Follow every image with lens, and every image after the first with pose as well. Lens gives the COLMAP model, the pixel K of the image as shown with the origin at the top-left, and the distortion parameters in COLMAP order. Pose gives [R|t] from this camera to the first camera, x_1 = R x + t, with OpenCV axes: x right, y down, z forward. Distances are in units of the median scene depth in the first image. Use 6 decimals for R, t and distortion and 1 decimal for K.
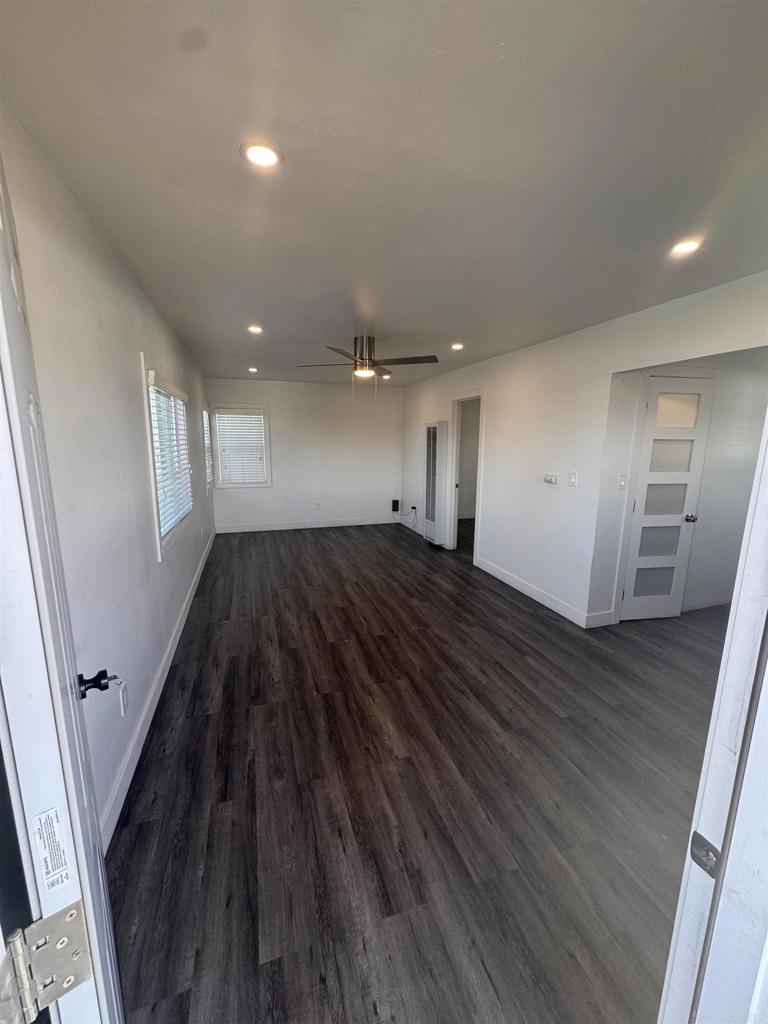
lens RADIAL K [[410.7, 0, 389.3], [0, 410.7, 509.2], [0, 0, 1]] dist [-0.000053, -0.000539]
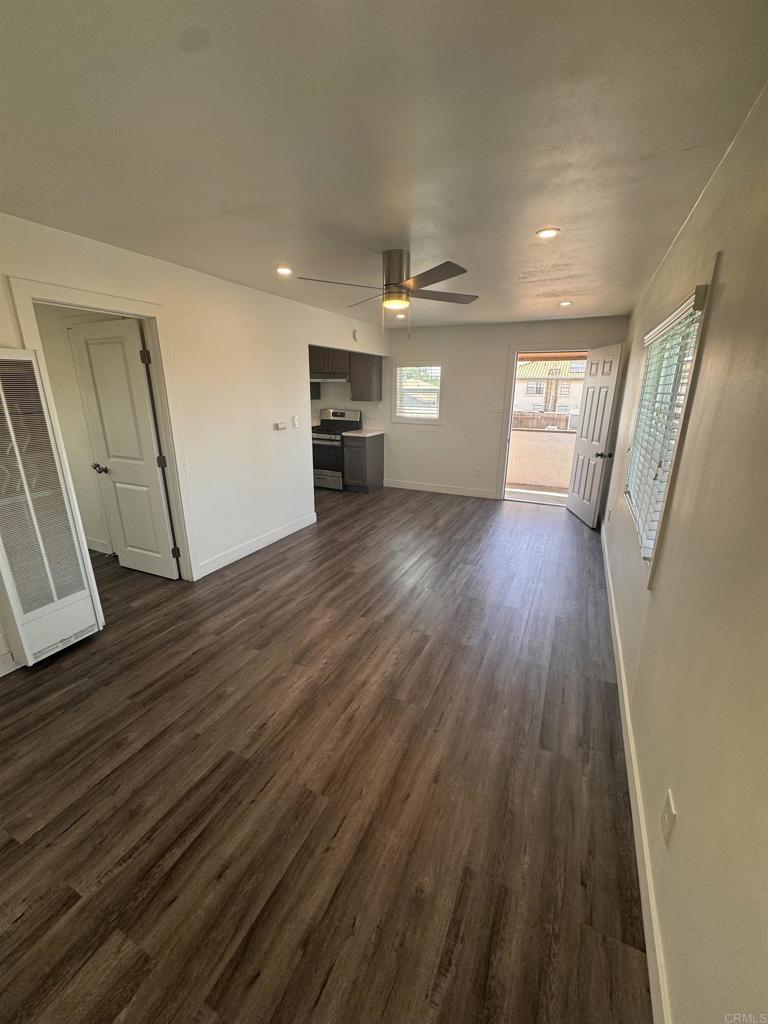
lens RADIAL K [[410.7, 0, 391.2], [0, 410.7, 516.7], [0, 0, 1]] dist [-0.000053, -0.000539]
pose [[-0.729906, -0.218723, 0.647609, -0.508321], [0.106496, 0.899467, 0.423814, -0.242383], [-0.675200, 0.378312, -0.633233, 1.333822]]
